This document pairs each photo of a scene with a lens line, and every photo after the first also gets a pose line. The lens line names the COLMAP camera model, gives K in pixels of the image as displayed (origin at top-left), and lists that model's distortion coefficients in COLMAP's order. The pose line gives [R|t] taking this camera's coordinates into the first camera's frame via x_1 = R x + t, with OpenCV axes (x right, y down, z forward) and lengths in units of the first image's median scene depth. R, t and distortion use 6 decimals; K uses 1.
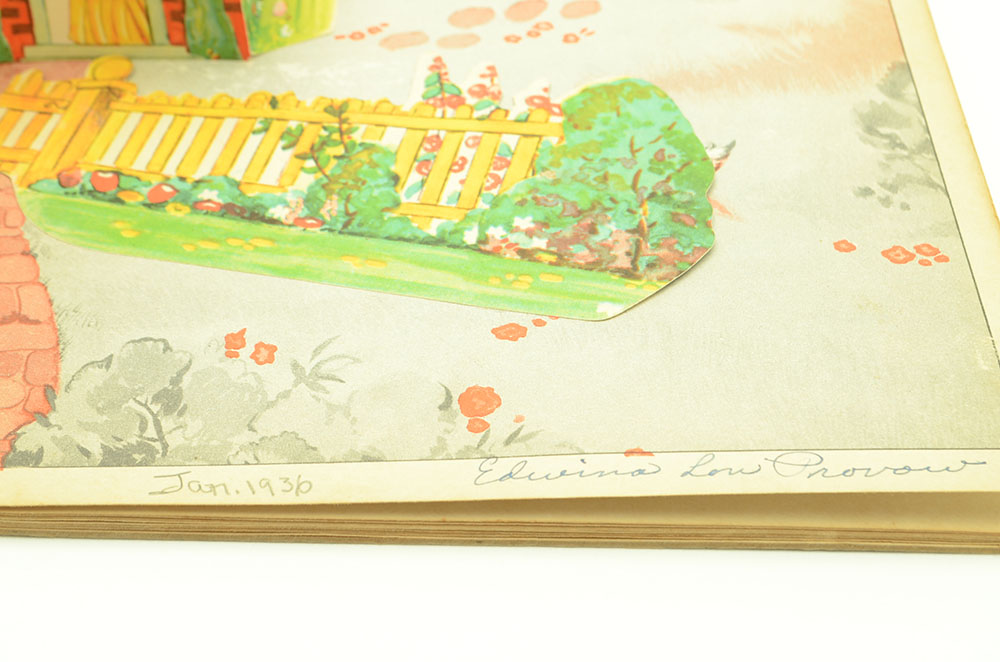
lens RADIAL K [[1878.9, 0, 500.8], [0, 1878.9, 332.1], [0, 0, 1]] dist [-0.029209, 0.000000]
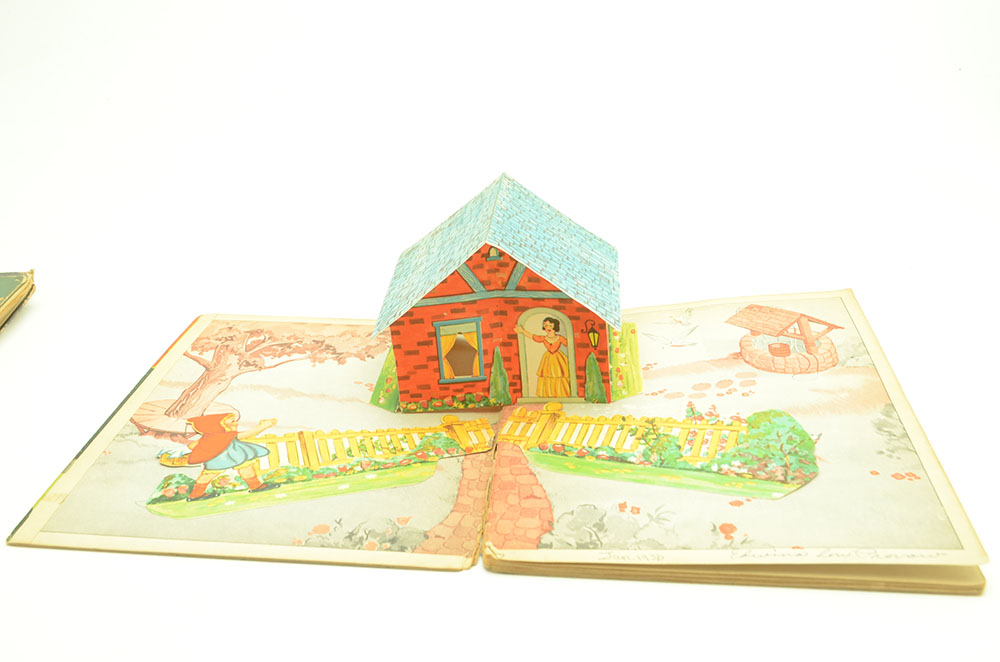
lens RADIAL K [[994.8, 0, 498.0], [0, 994.8, 329.9], [0, 0, 1]] dist [-0.029321, 0.000000]
pose [[0.991291, -0.009497, -0.131343, -0.121852], [-0.027059, 0.961423, -0.273739, 0.134555], [0.128876, 0.274909, 0.952794, -0.303477]]
